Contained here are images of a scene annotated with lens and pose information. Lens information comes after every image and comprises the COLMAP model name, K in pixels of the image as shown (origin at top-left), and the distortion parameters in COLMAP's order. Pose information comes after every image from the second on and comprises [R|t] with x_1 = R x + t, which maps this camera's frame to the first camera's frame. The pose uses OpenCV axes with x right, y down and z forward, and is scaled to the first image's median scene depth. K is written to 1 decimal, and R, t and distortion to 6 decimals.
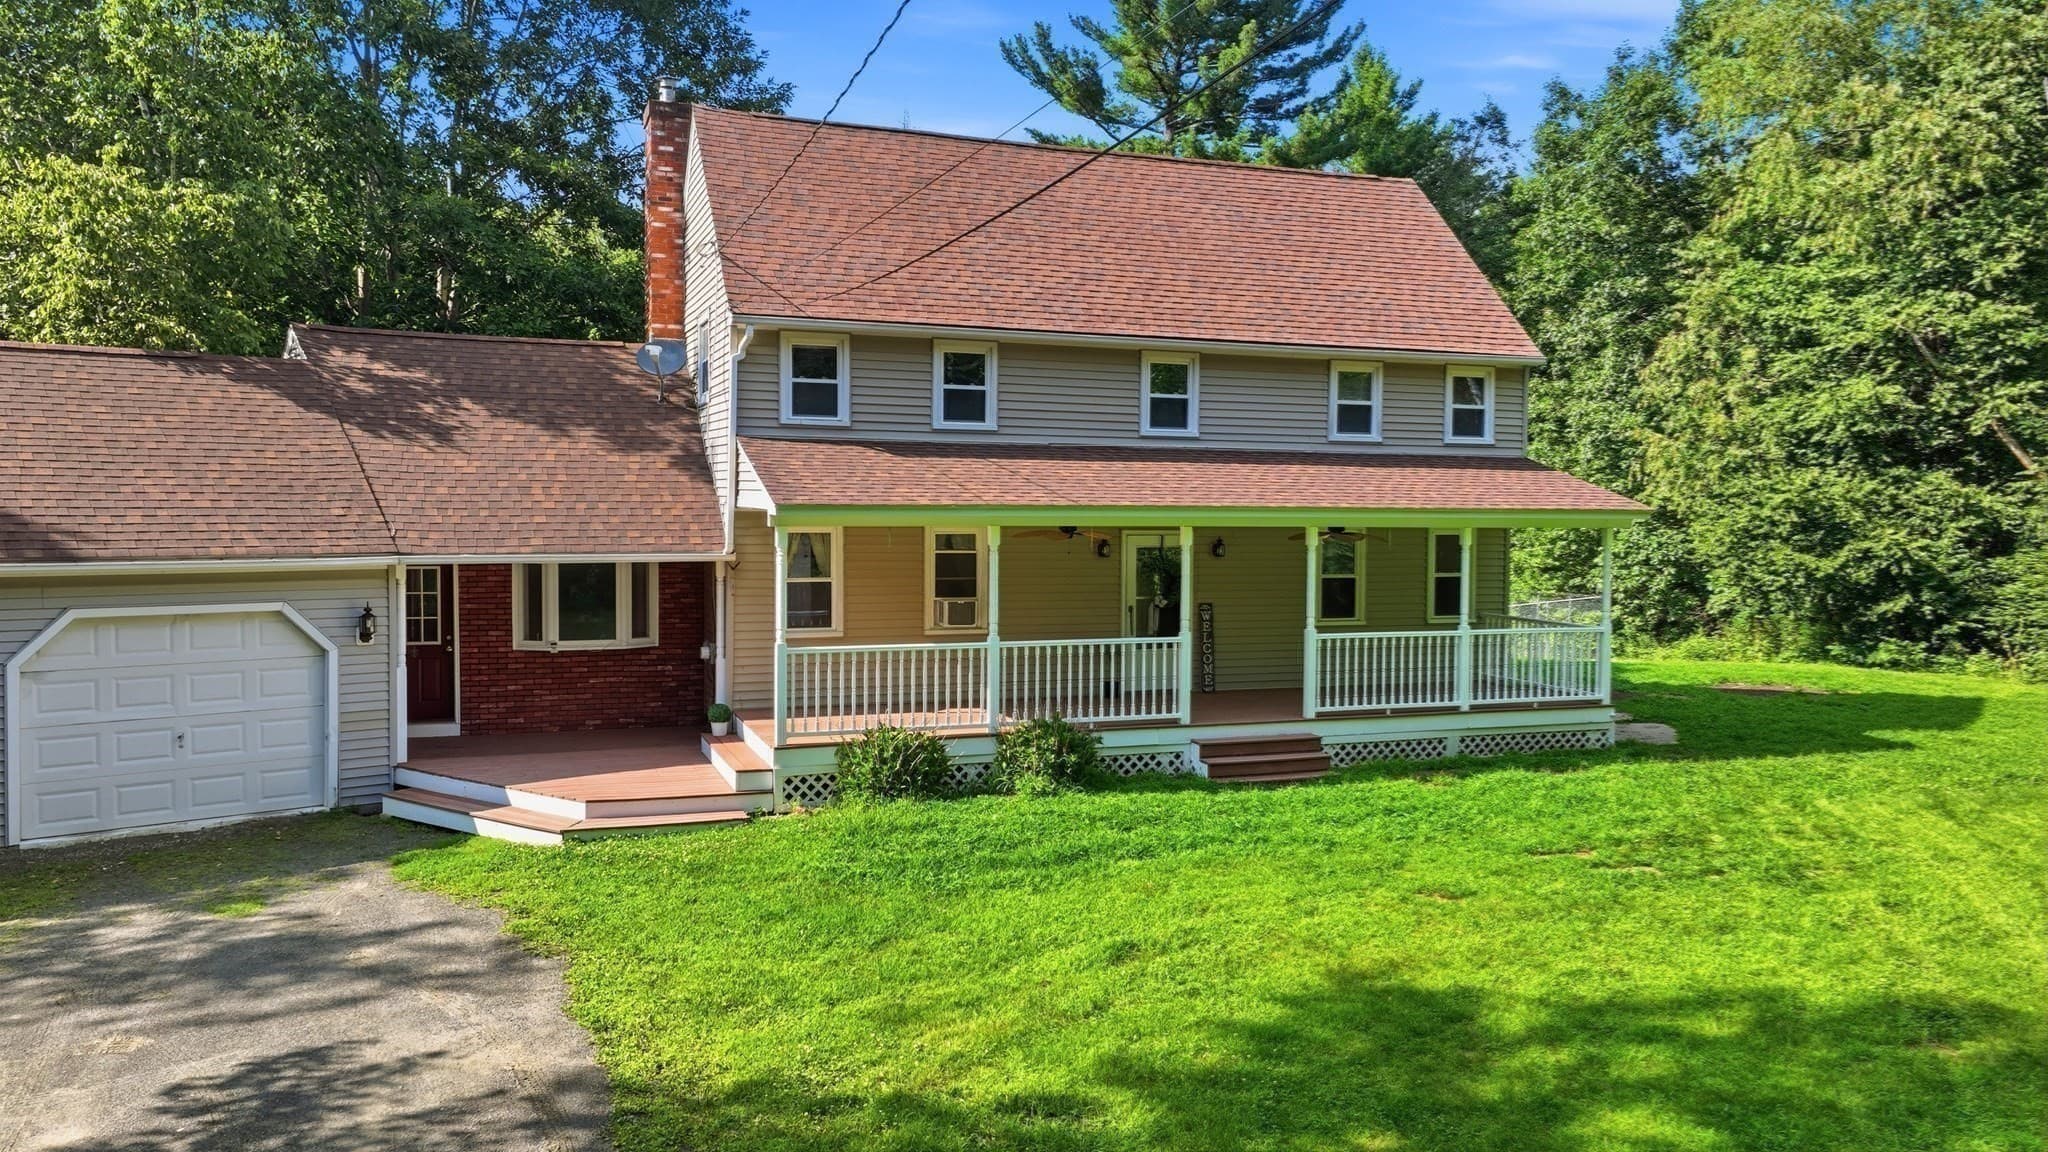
lens RADIAL K [[1433.4, 0, 1012.9], [0, 1433.4, 581.6], [0, 0, 1]] dist [0.005788, 0.003699]
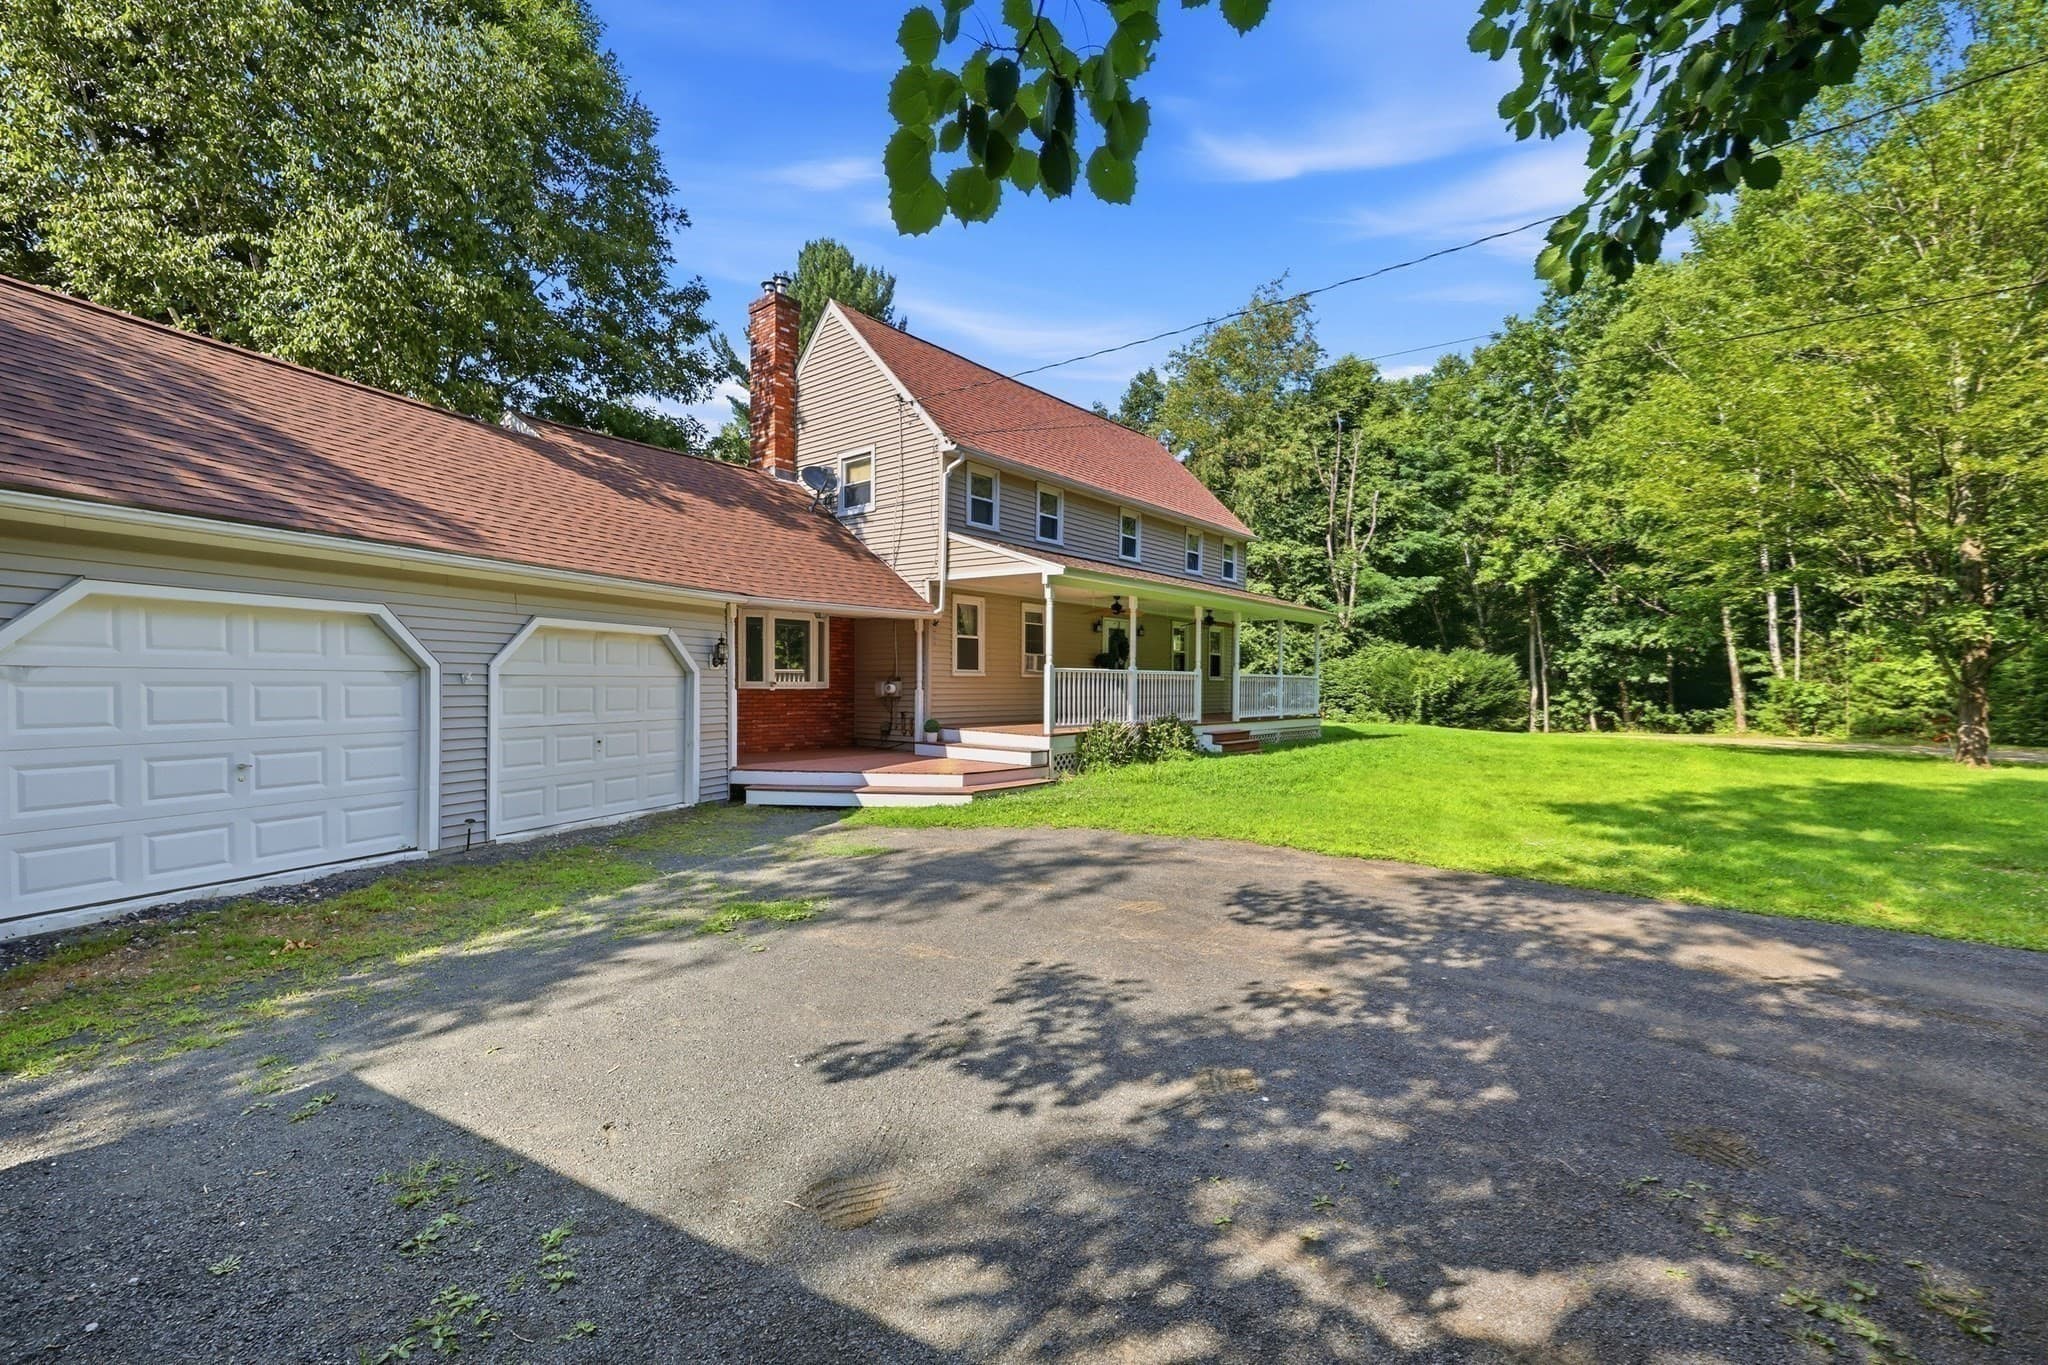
lens RADIAL K [[858.8, 0, 1023.5], [0, 858.8, 716.7], [0, 0, 1]] dist [-0.003440, 0.000266]
pose [[0.865515, -0.019689, 0.500497, -0.543983], [0.023712, 0.999717, -0.001678, 0.084828], [-0.500322, 0.013320, 0.865737, 0.220727]]
